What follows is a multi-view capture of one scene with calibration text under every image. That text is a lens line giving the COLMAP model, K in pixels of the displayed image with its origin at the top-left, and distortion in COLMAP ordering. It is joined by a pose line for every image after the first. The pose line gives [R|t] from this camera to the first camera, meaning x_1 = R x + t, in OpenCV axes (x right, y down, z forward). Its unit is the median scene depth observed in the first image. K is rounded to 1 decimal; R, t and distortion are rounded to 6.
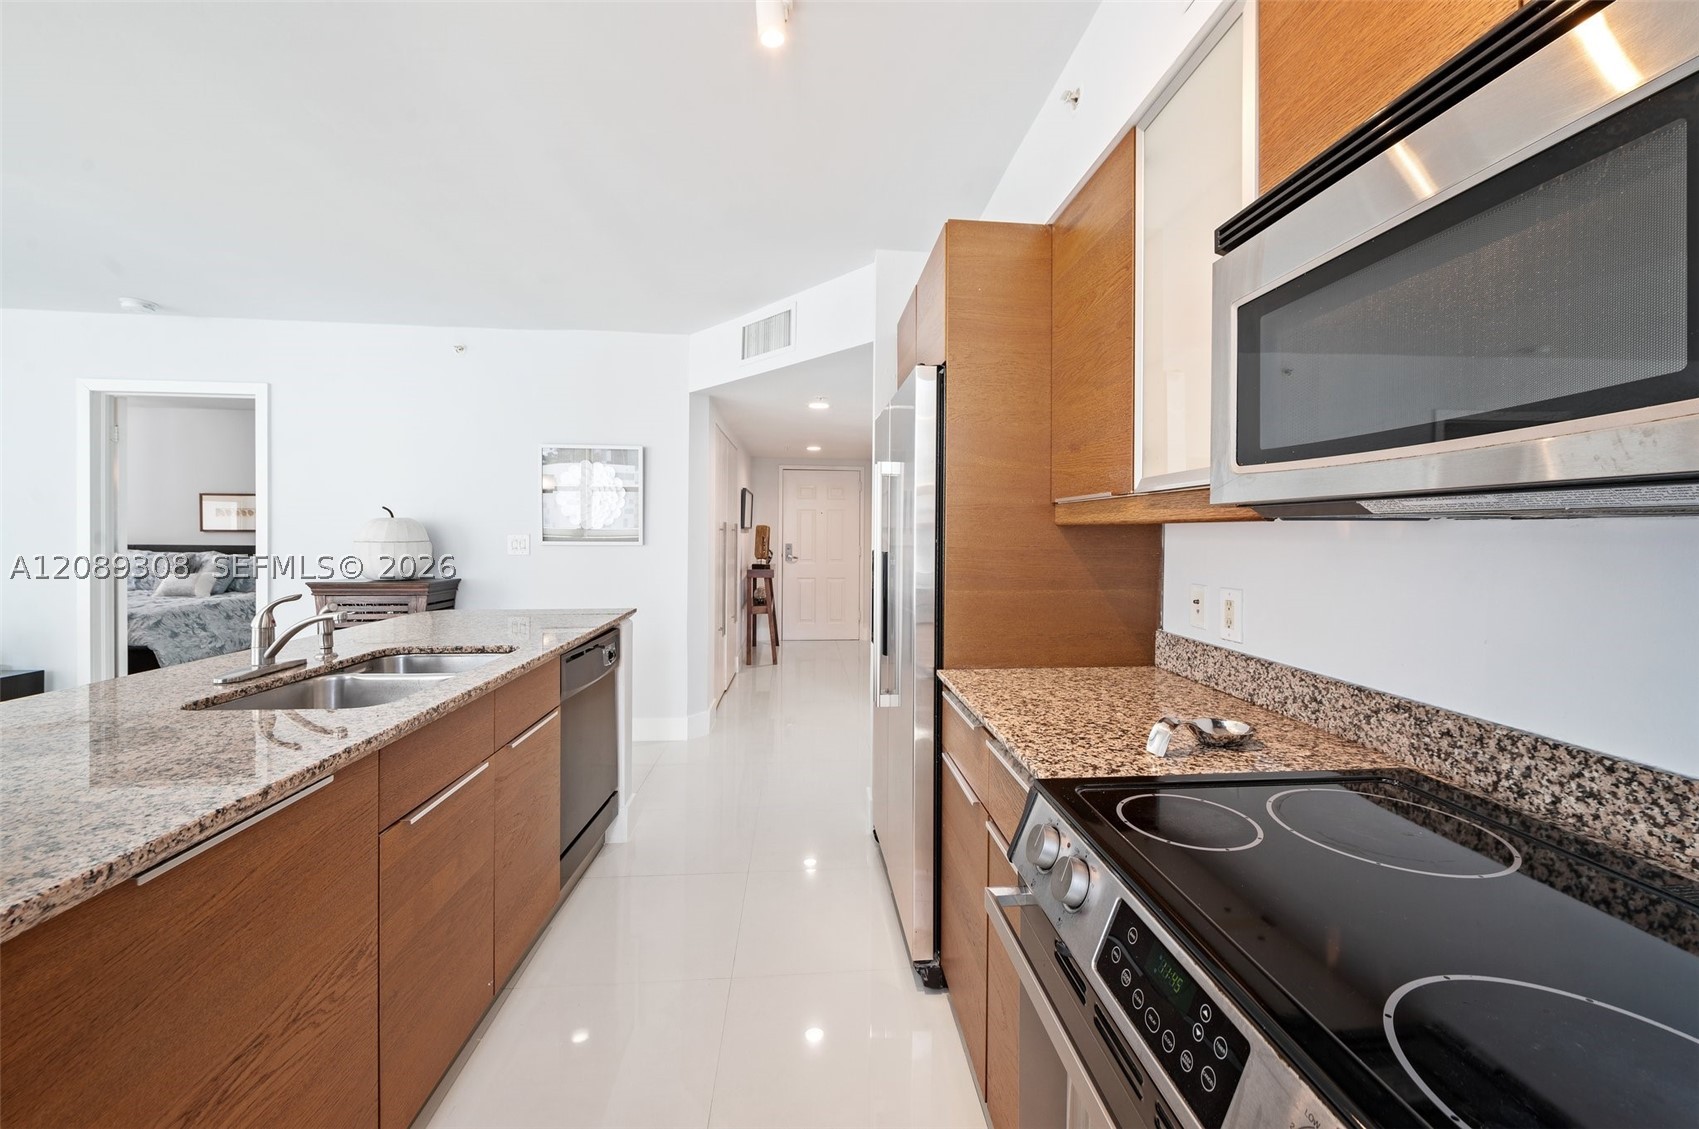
lens RADIAL K [[661.4, 0, 866.7], [0, 661.4, 539.5], [0, 0, 1]] dist [-0.005322, -0.000277]
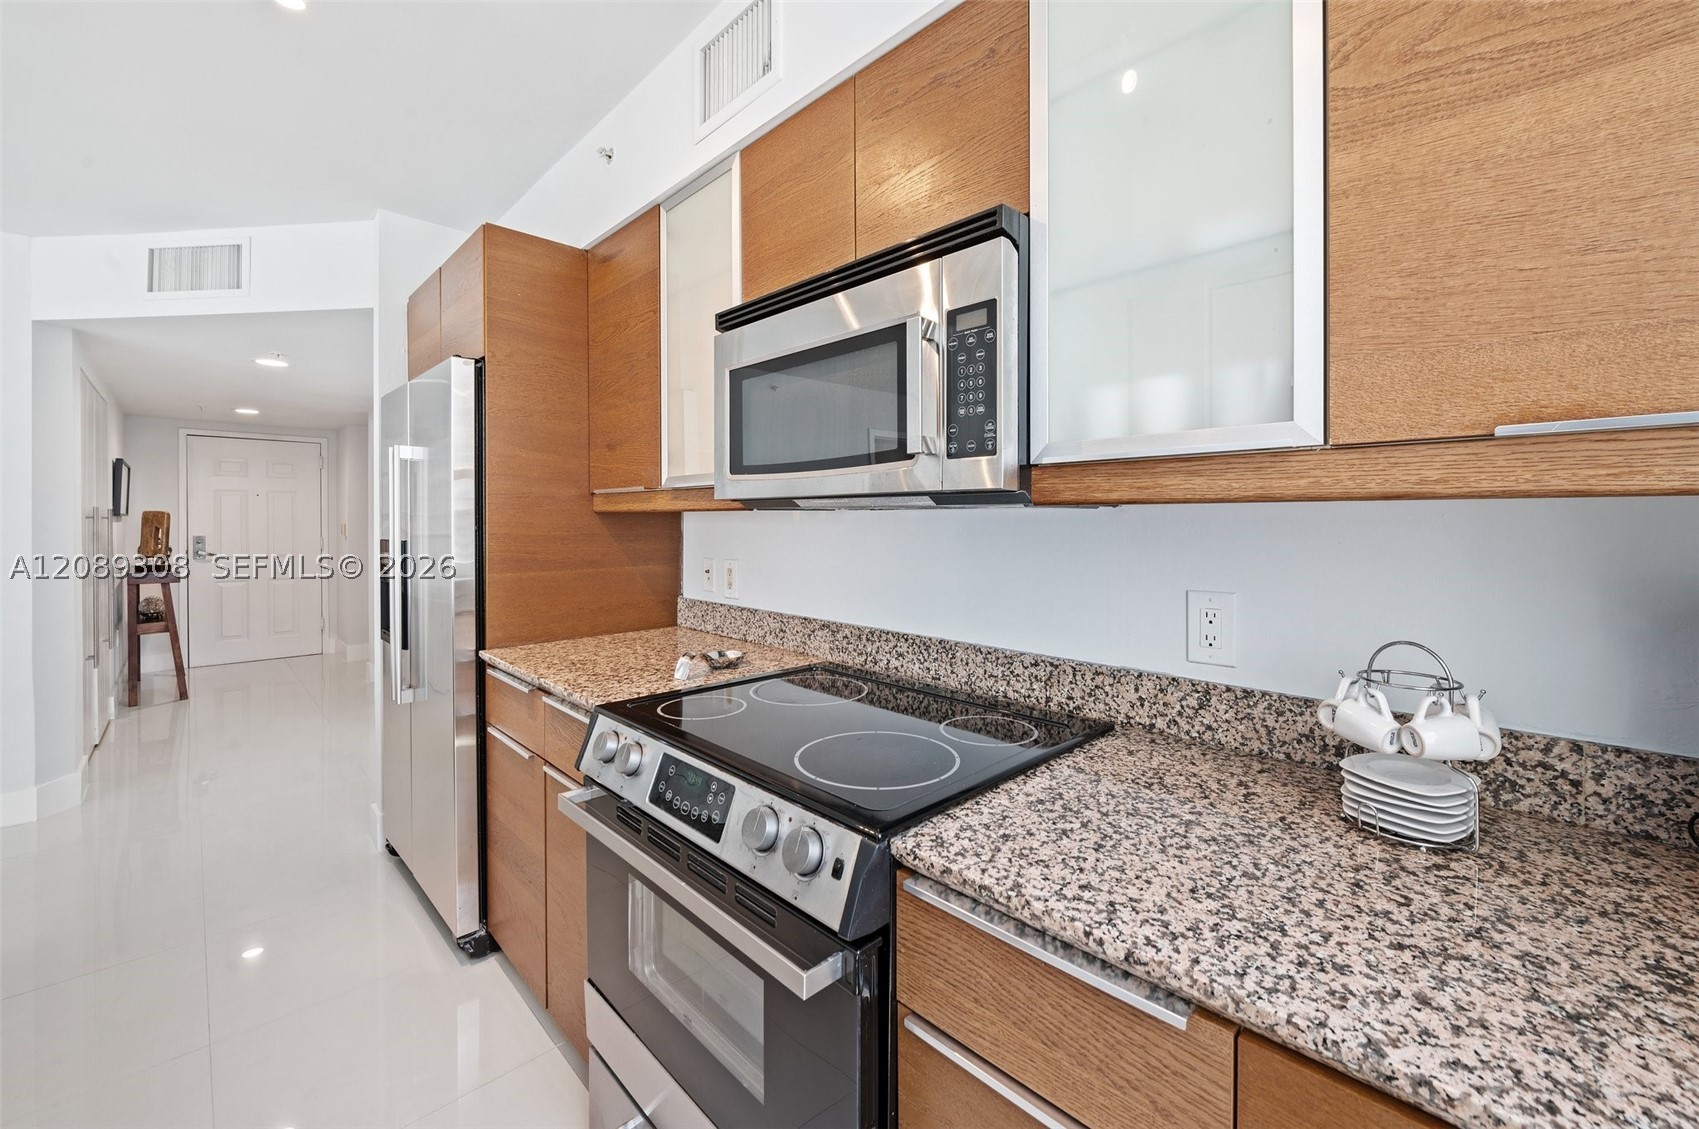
lens RADIAL K [[675.9, 0, 875.3], [0, 675.9, 521.2], [0, 0, 1]] dist [-0.003059, -0.000218]
pose [[0.761335, -0.008275, 0.648306, -0.107381], [0.012377, 0.999922, -0.001771, 0.001786], [-0.648241, 0.009373, 0.761378, -0.220800]]
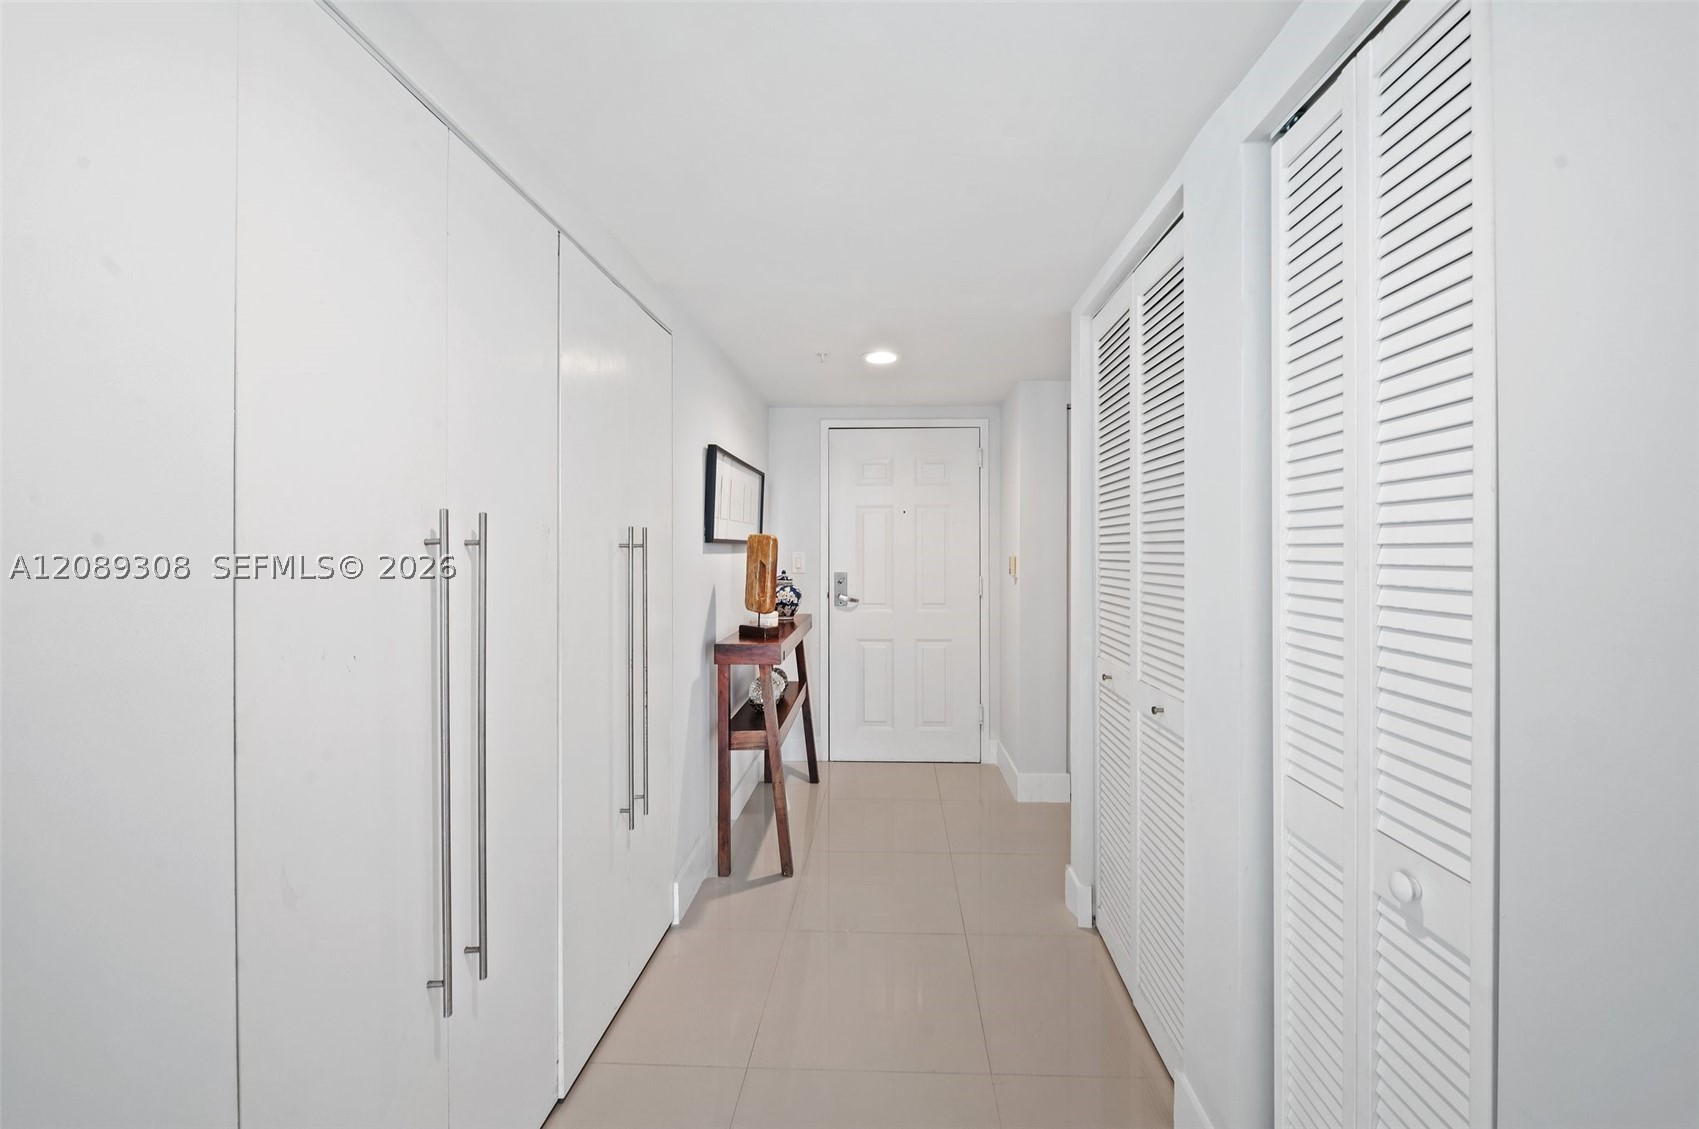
lens RADIAL K [[689.2, 0, 874.2], [0, 689.2, 571.0], [0, 0, 1]] dist [-0.004114, -0.000284]
pose [[0.992103, -0.008299, -0.125152, -0.090482], [0.010363, 0.999821, 0.015846, -0.012384], [0.124998, -0.017018, 0.992011, 1.695836]]
